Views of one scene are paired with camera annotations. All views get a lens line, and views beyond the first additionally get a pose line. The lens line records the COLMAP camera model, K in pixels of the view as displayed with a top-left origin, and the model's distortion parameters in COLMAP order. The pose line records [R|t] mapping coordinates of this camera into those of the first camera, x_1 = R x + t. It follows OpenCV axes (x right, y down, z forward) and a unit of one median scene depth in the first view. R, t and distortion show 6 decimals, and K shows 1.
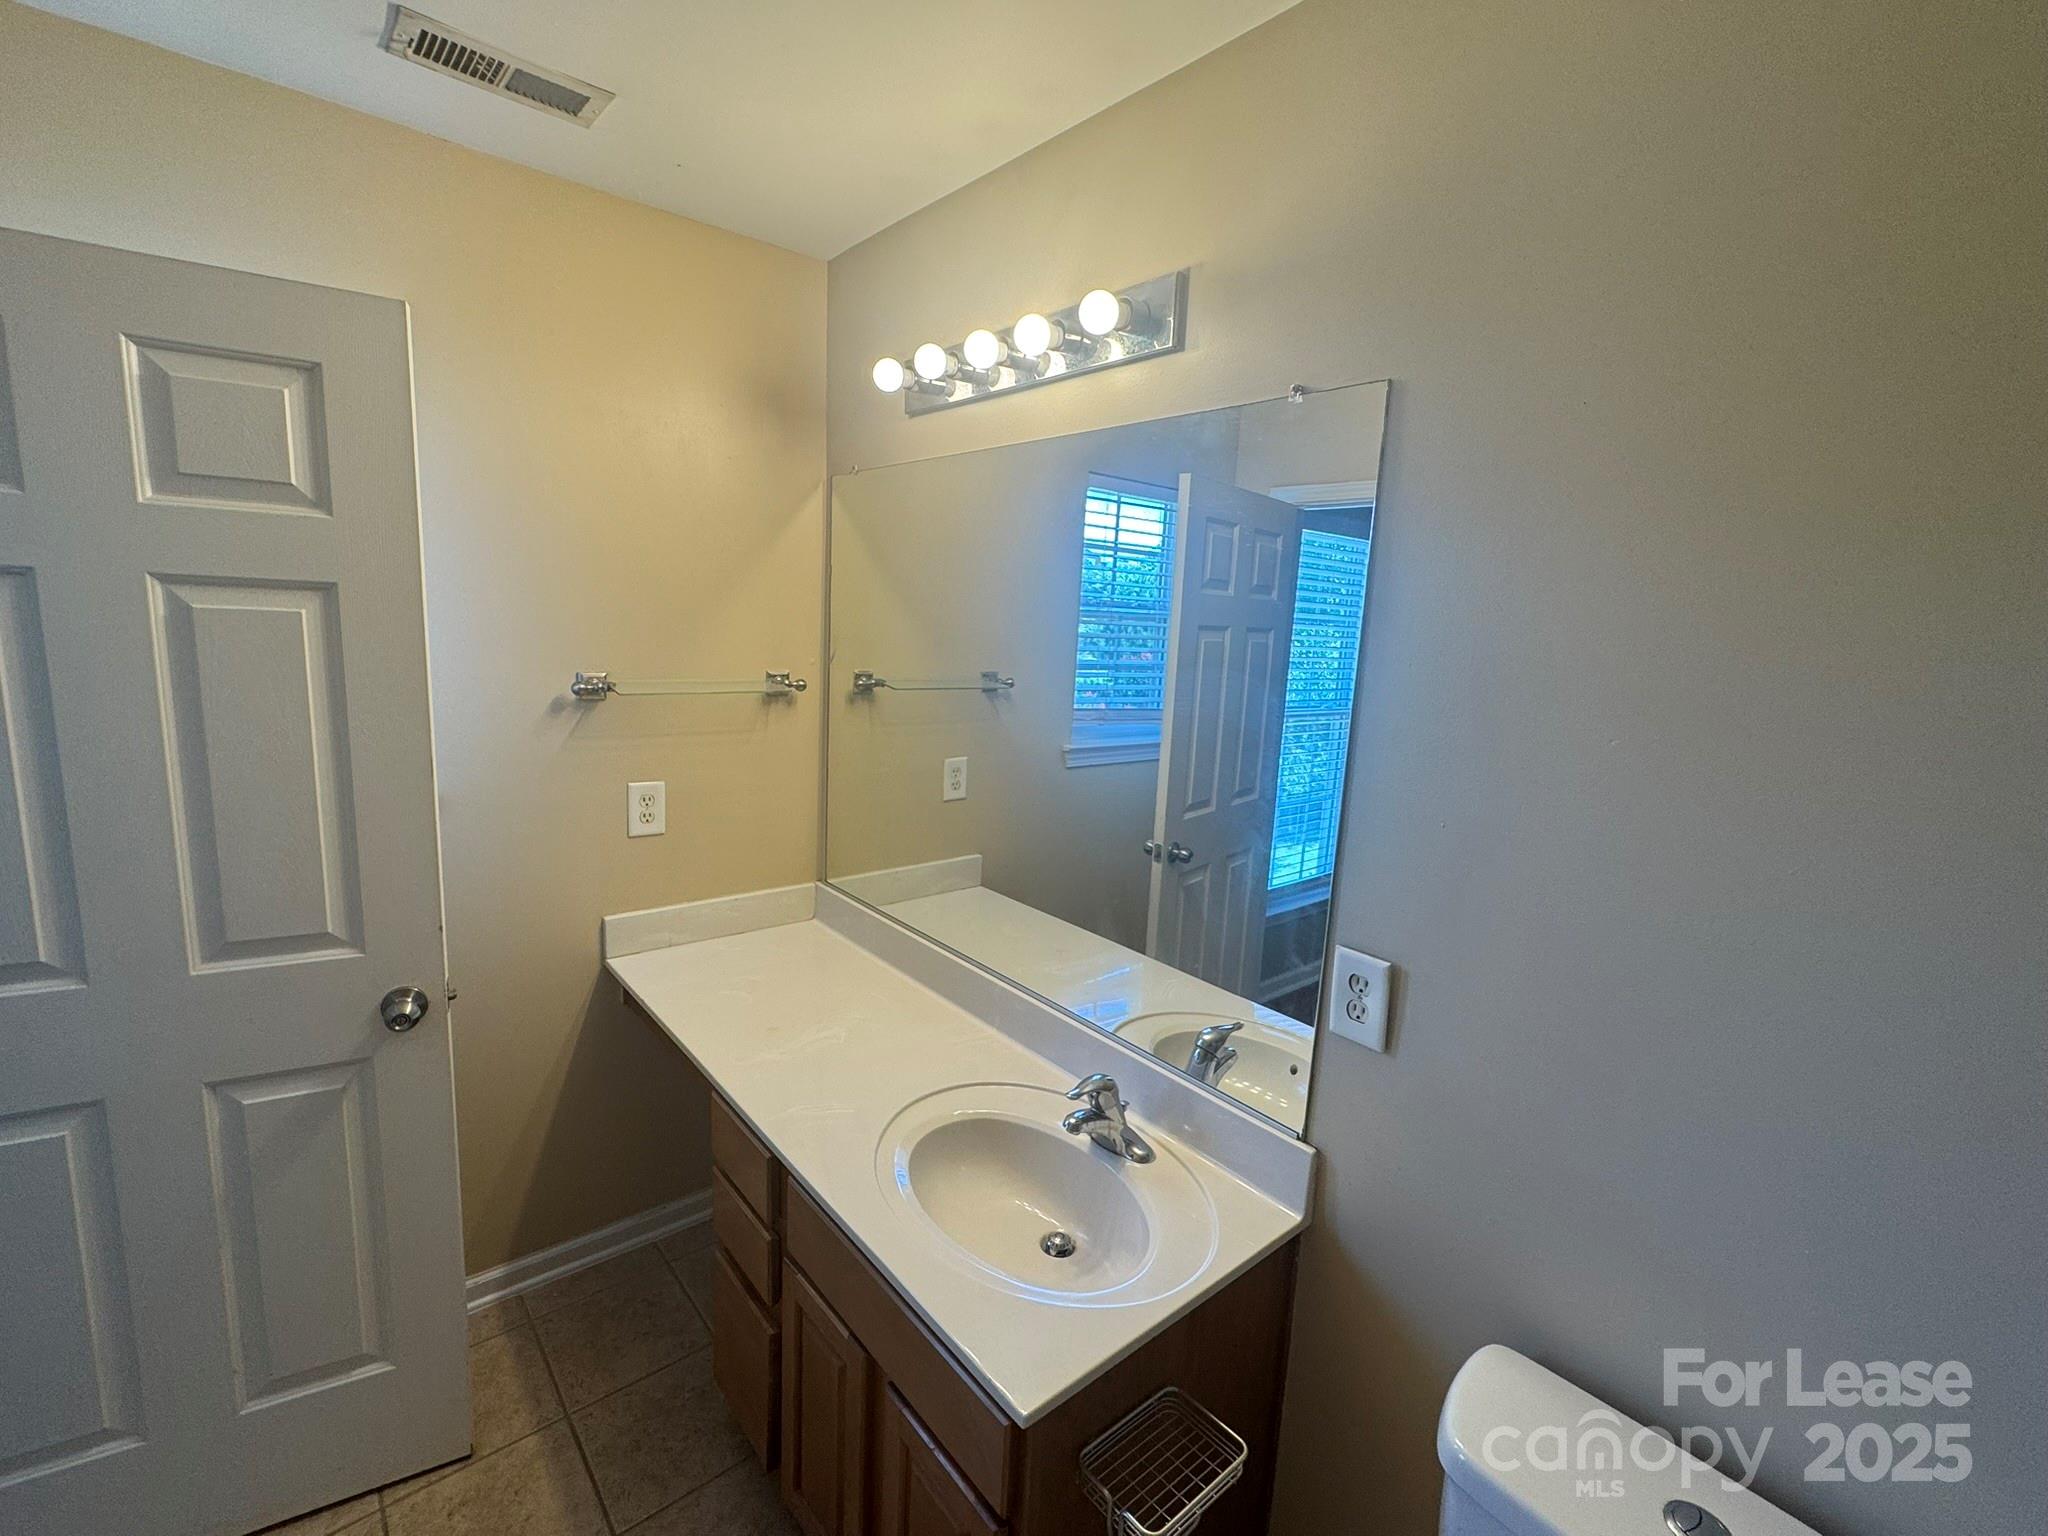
lens RADIAL K [[893.1, 0, 1024.0], [0, 893.1, 768.0], [0, 0, 1]] dist [0.026252, 0.000035]
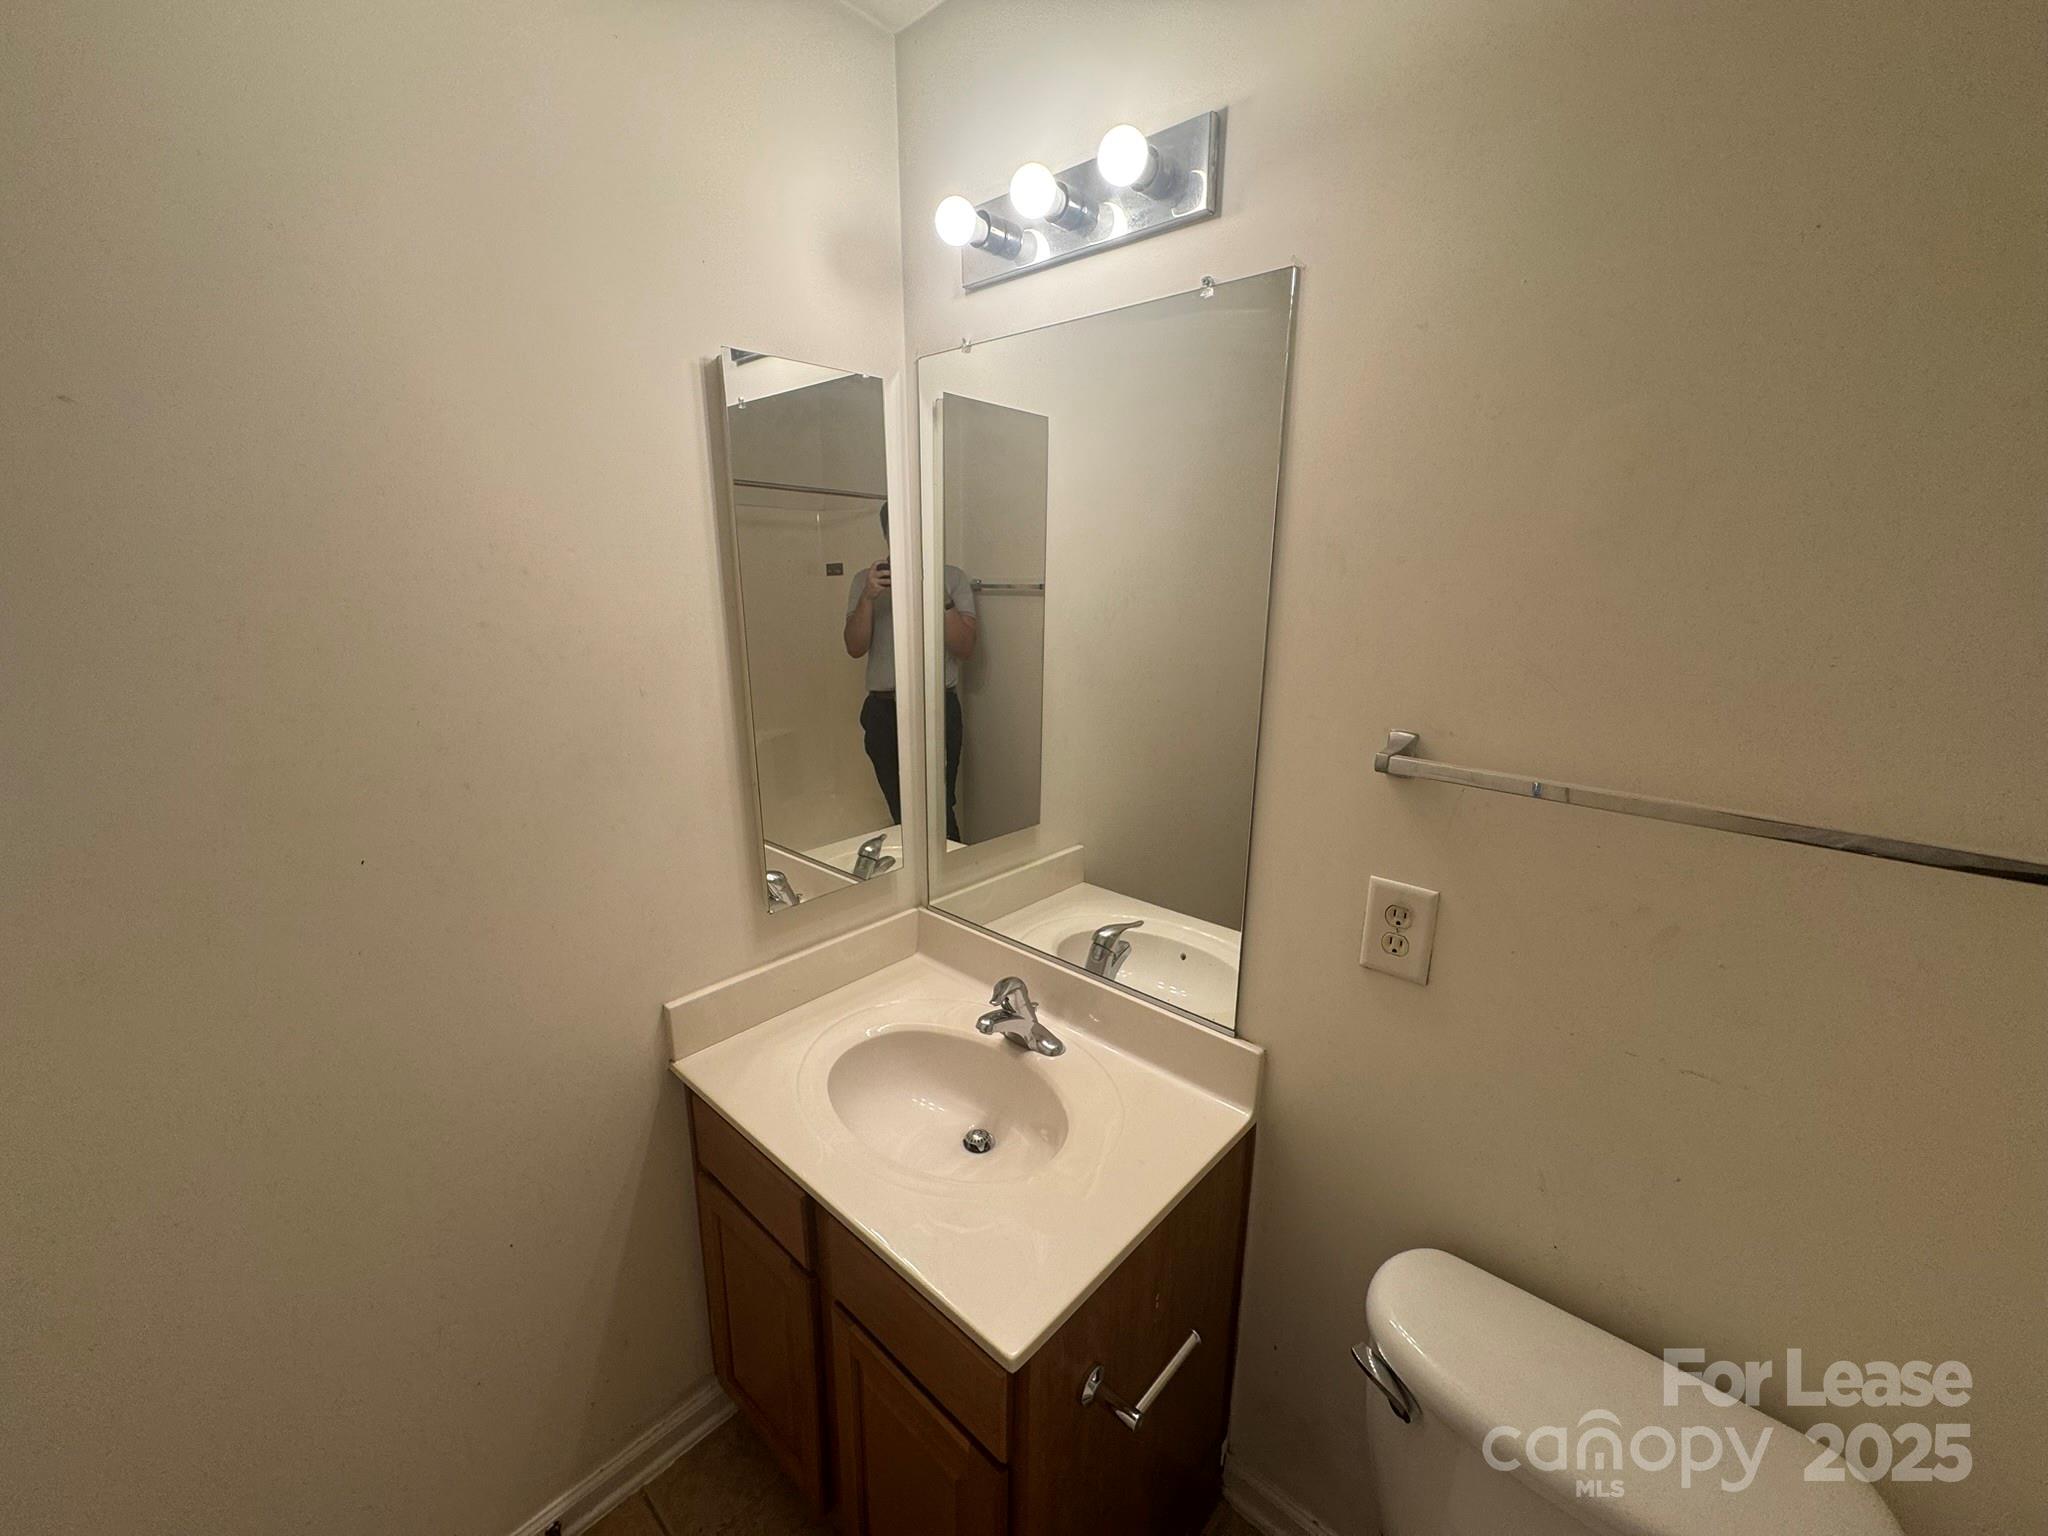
lens RADIAL K [[837.5, 0, 982.7], [0, 837.5, 733.6], [0, 0, 1]] dist [0.063871, 0.003740]
pose [[0.991671, -0.073836, 0.105528, -0.071006], [0.067684, 0.995856, 0.060738, -0.017991], [-0.109575, -0.053089, 0.992560, 0.082690]]
